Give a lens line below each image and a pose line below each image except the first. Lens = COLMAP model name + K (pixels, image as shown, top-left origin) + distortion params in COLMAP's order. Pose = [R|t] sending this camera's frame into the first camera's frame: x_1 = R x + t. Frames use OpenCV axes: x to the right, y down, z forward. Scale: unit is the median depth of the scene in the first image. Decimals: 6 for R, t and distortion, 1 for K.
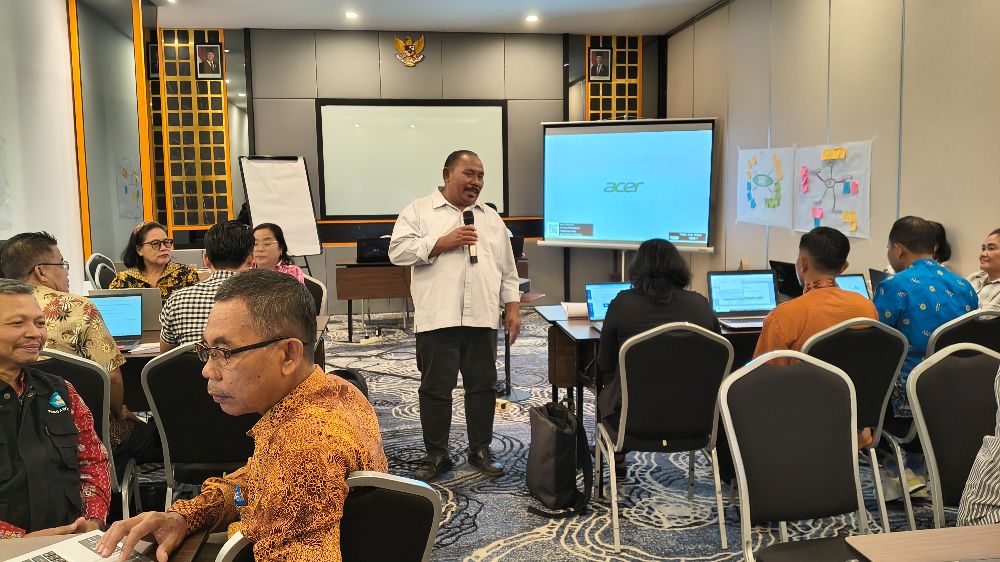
lens RADIAL K [[756.3, 0, 505.2], [0, 756.3, 277.3], [0, 0, 1]] dist [0.043266, -0.121713]
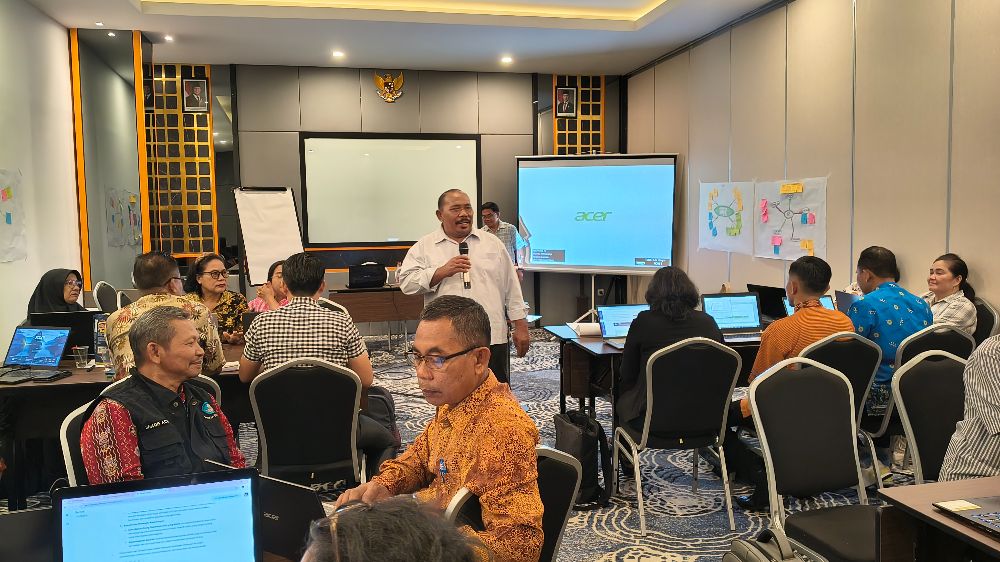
lens RADIAL K [[748.5, 0, 500.0], [0, 748.5, 281.0], [0, 0, 1]] dist [0.070463, -0.162037]
pose [[0.997212, -0.007160, 0.074271, -0.070159], [0.009106, 0.999623, -0.025892, -0.000529], [-0.074057, 0.026496, 0.996902, -0.066866]]
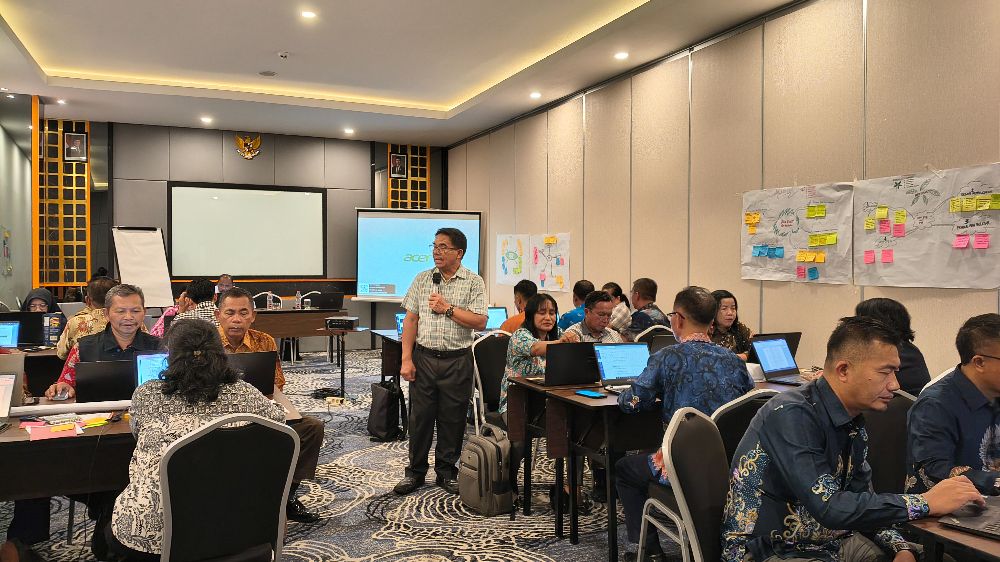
lens RADIAL K [[748.5, 0, 500.0], [0, 748.5, 281.0], [0, 0, 1]] dist [0.070463, -0.162037]
pose [[0.961988, 0.013067, 0.272779, -0.084323], [0.011118, 0.996153, -0.086928, 0.050680], [-0.272865, 0.086656, 0.958142, -0.404833]]
